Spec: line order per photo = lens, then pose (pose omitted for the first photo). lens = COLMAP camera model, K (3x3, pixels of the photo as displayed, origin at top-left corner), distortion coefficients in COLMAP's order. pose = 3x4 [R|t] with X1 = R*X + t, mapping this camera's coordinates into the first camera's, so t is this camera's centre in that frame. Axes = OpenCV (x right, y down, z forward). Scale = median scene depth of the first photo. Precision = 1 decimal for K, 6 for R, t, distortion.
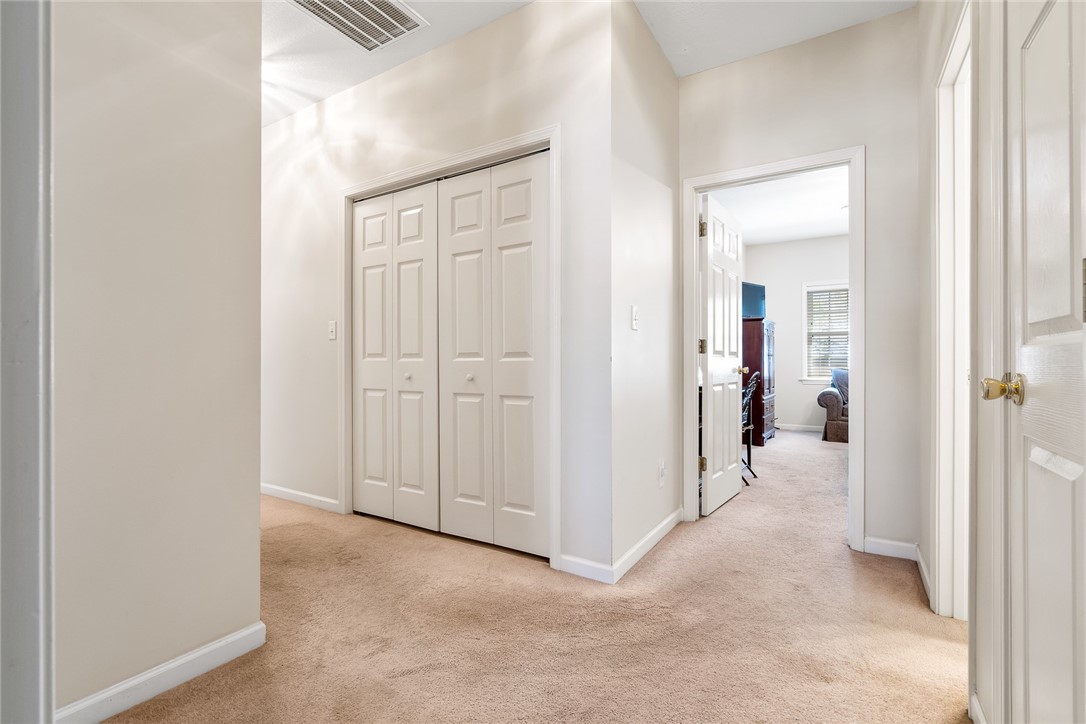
lens RADIAL K [[492.9, 0, 542.7], [0, 492.9, 364.3], [0, 0, 1]] dist [0.001817, -0.000288]
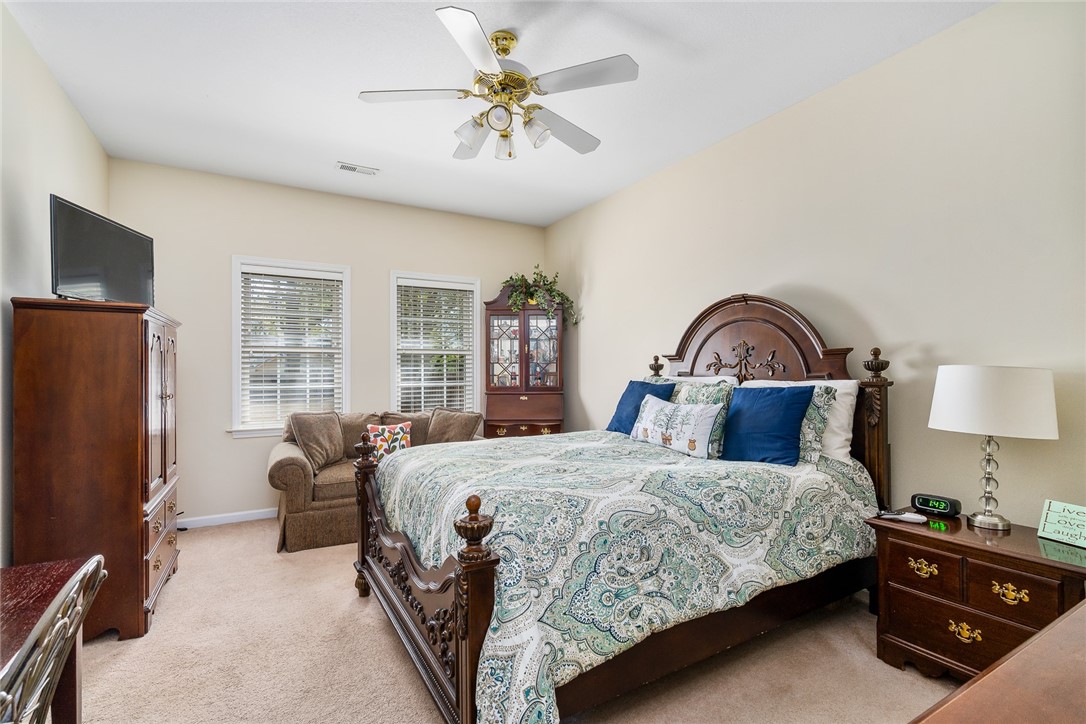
lens RADIAL K [[492.9, 0, 539.5], [0, 492.9, 364.5], [0, 0, 1]] dist [0.001817, -0.000288]
pose [[0.468632, 0.009395, 0.883343, 0.231074], [0.004239, 0.999908, -0.012883, -0.039117], [-0.883383, 0.009782, 0.468549, 0.505087]]
